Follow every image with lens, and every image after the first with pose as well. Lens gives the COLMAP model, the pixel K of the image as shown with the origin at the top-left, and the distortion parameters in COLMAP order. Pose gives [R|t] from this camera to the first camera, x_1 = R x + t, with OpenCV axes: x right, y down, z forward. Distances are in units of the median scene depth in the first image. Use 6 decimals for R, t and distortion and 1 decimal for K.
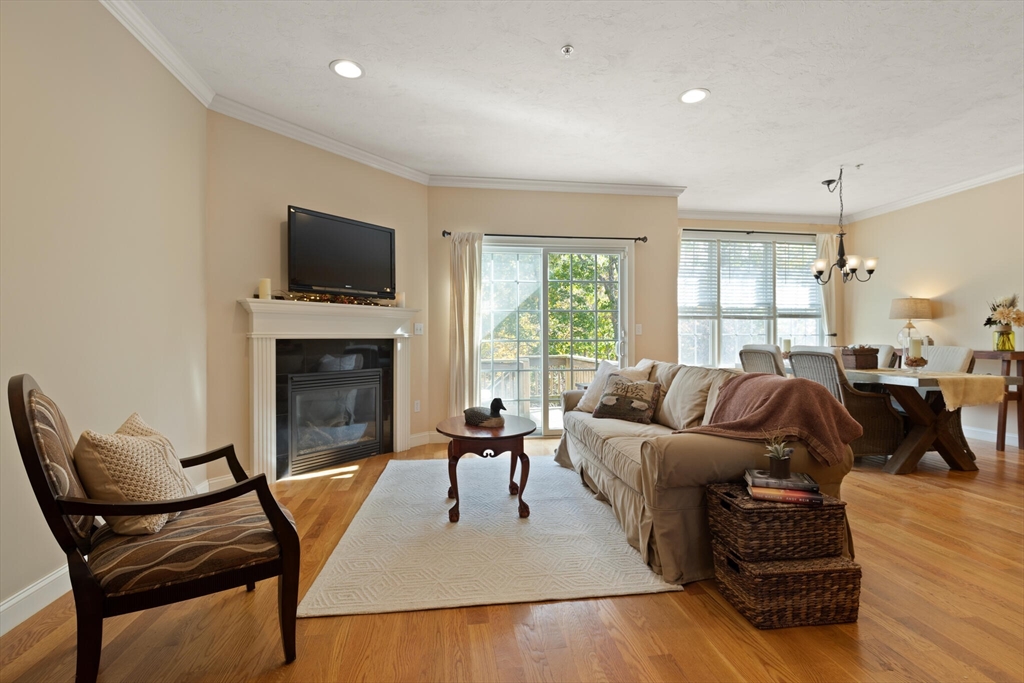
lens RADIAL K [[474.4, 0, 513.6], [0, 474.4, 336.9], [0, 0, 1]] dist [0.005014, -0.000516]
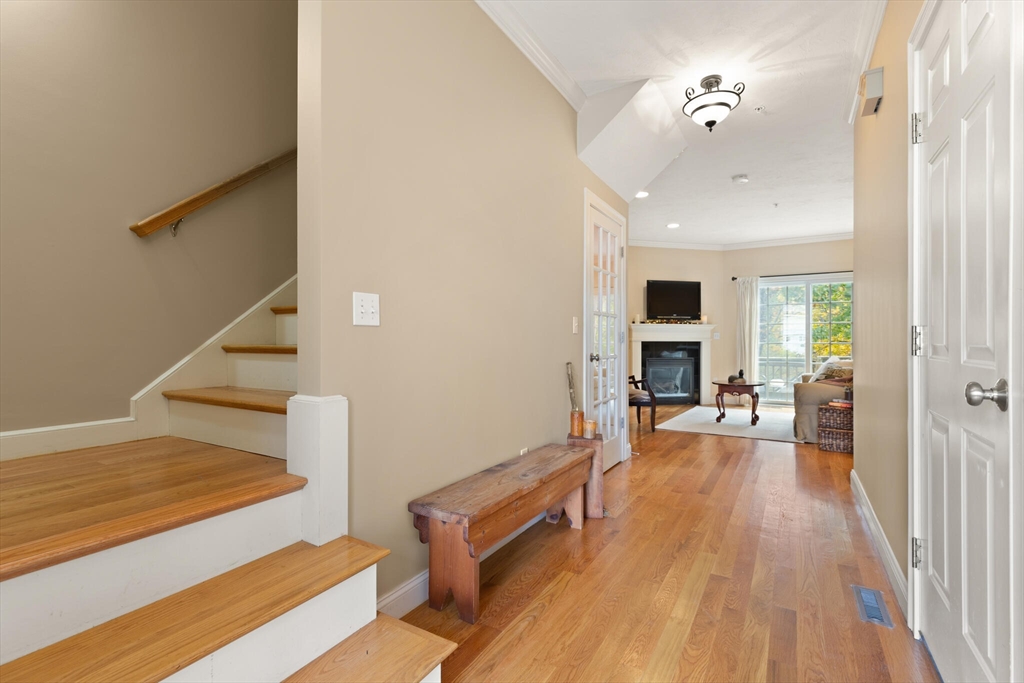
lens RADIAL K [[474.4, 0, 512.8], [0, 474.4, 342.8], [0, 0, 1]] dist [0.005014, -0.000516]
pose [[0.773064, 0.006373, -0.634296, 0.401165], [-0.001564, 0.999966, 0.008142, -0.005026], [0.634326, -0.005302, 0.773047, -0.998602]]
